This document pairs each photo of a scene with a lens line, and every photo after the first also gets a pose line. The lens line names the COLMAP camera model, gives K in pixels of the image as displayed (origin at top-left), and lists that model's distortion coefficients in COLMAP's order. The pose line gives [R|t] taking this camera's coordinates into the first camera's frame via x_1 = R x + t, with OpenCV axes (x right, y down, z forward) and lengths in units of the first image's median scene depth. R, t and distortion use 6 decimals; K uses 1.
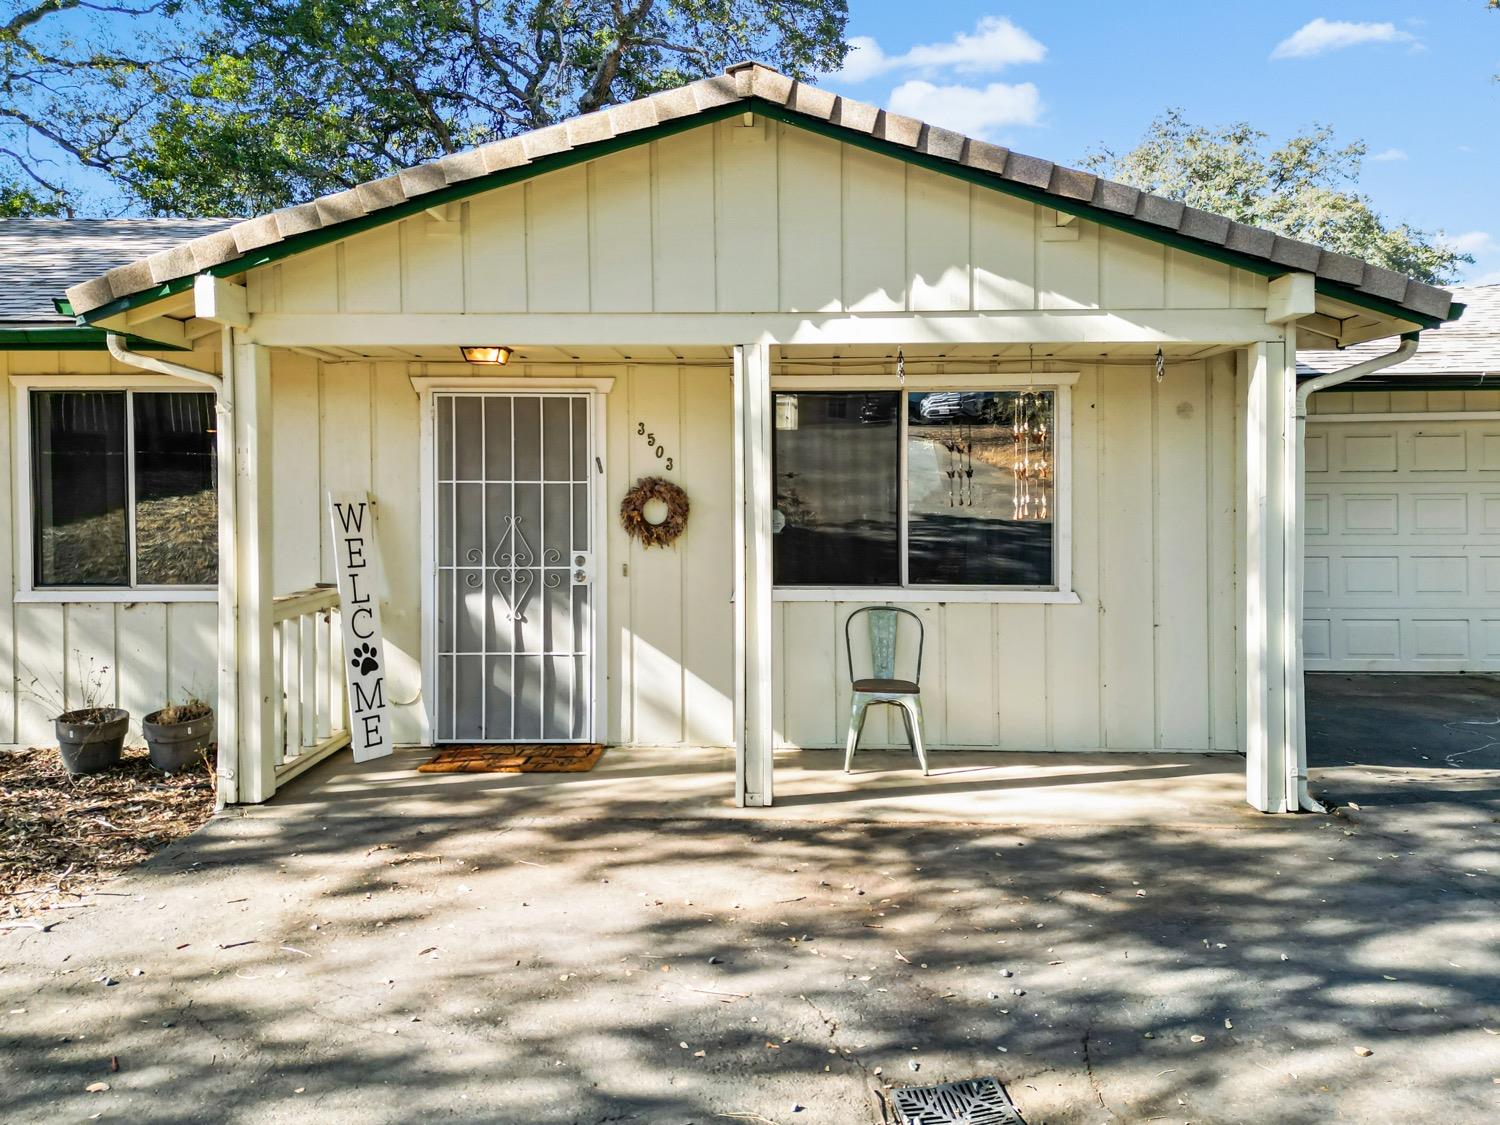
lens RADIAL K [[1062.2, 0, 748.9], [0, 1062.2, 556.5], [0, 0, 1]] dist [0.002495, -0.010268]
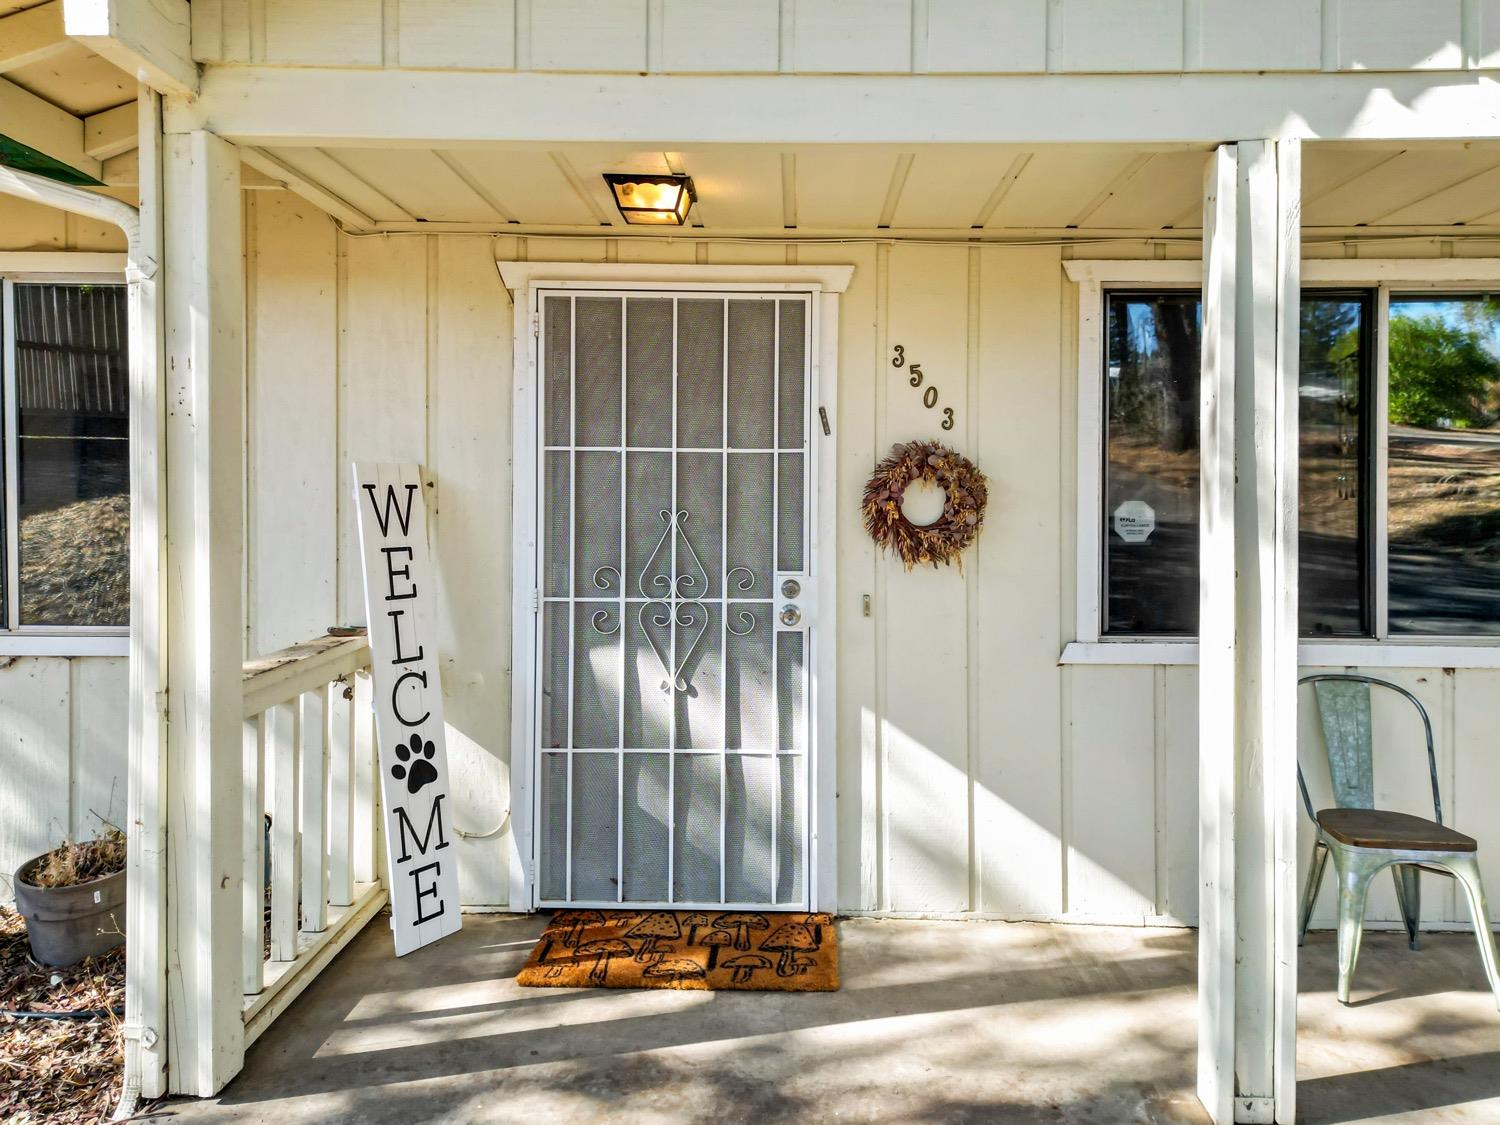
lens RADIAL K [[1062.2, 0, 739.8], [0, 1062.2, 554.9], [0, 0, 1]] dist [0.002495, -0.010268]
pose [[0.999798, 0.006186, -0.019128, -0.177260], [-0.006233, 0.999978, -0.002384, -0.012597], [0.019112, 0.002503, 0.999814, 0.436488]]
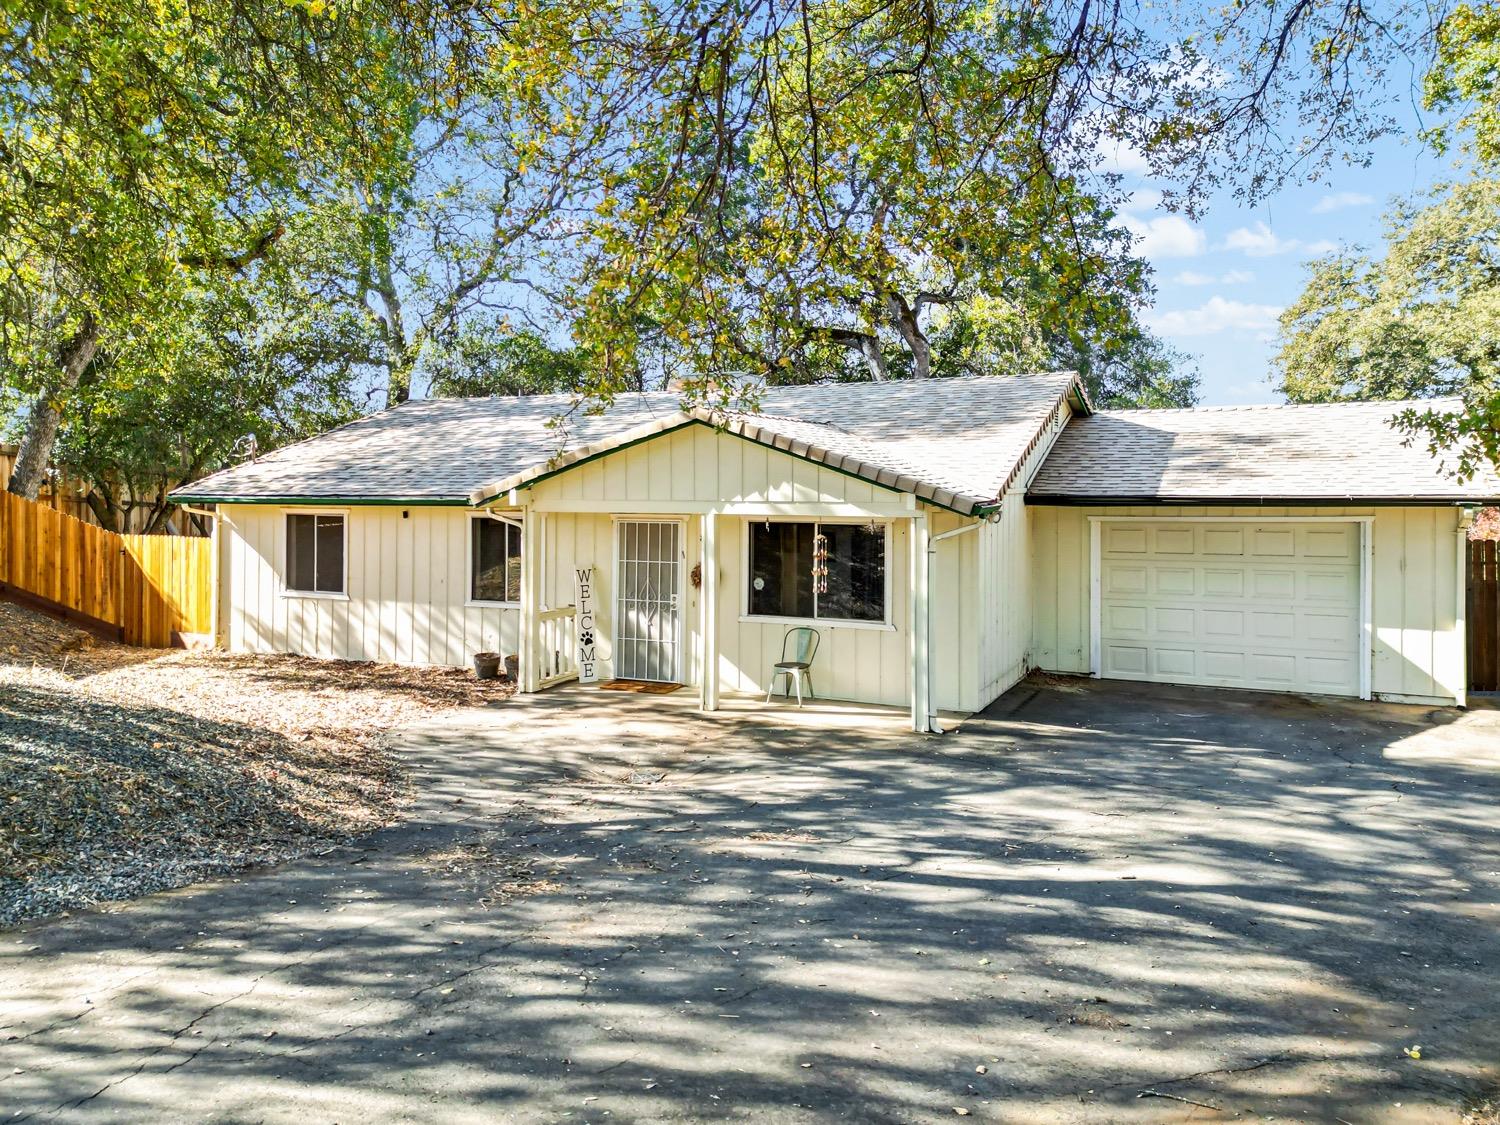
lens RADIAL K [[1062.2, 0, 745.6], [0, 1062.2, 560.8], [0, 0, 1]] dist [0.002495, -0.010268]
pose [[0.910020, 0.026623, -0.413708, 0.874133], [-0.023001, 0.999641, 0.013736, -0.107331], [0.413925, -0.002984, 0.910306, -0.919110]]
